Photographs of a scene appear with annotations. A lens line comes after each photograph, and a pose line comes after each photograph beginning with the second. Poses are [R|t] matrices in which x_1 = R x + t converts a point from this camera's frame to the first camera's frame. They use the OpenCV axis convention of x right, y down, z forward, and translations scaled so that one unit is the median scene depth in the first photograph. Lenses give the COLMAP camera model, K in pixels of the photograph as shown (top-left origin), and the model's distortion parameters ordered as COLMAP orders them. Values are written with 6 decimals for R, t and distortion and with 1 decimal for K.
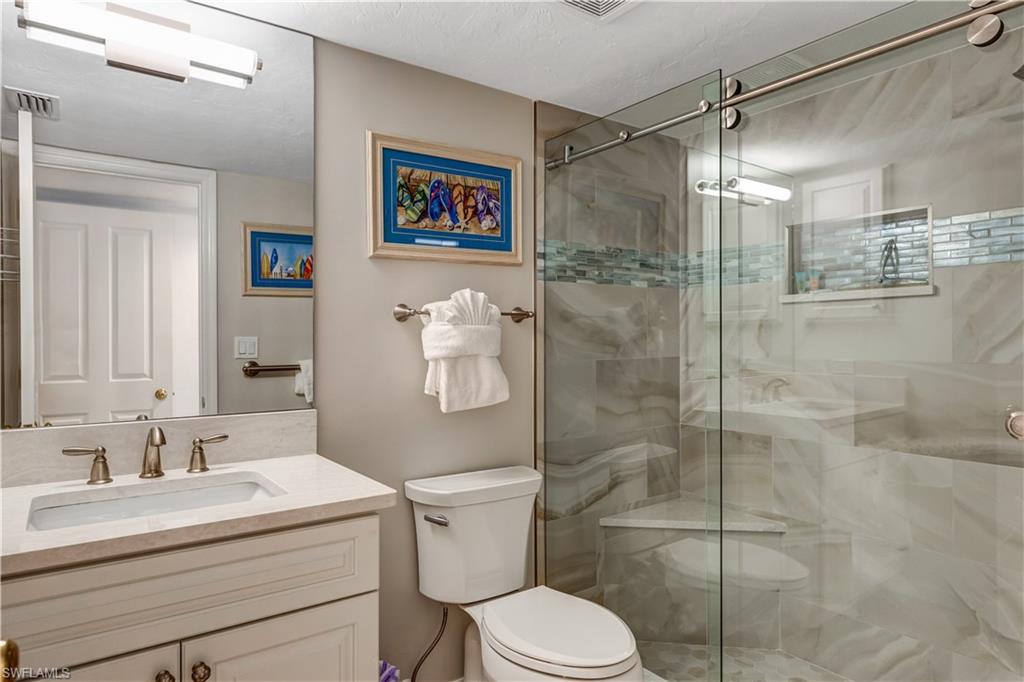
lens RADIAL K [[625.3, 0, 508.3], [0, 625.3, 332.0], [0, 0, 1]] dist [-0.006448, -0.006359]
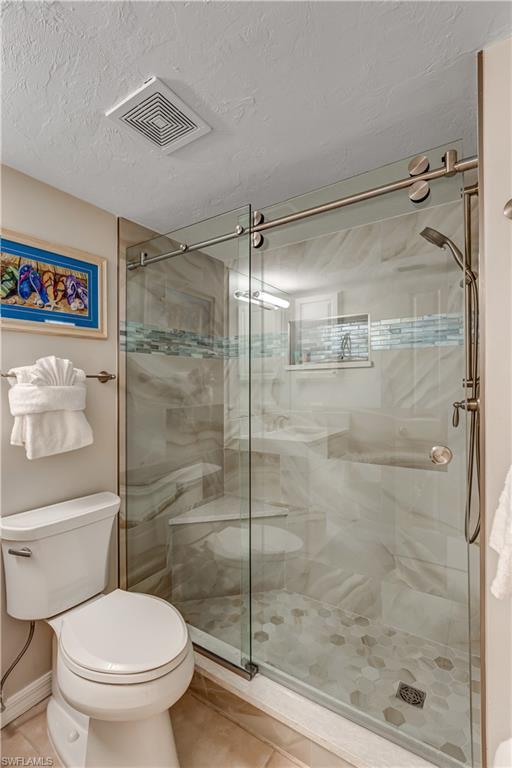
lens RADIAL K [[356.5, 0, 254.3], [0, 356.5, 383.6], [0, 0, 1]] dist [0.004156, 0.000250]
pose [[0.941501, 0.000159, 0.337010, 0.062310], [-0.000568, 0.999999, 0.001113, -0.014724], [-0.337009, -0.001239, 0.941500, 0.190144]]
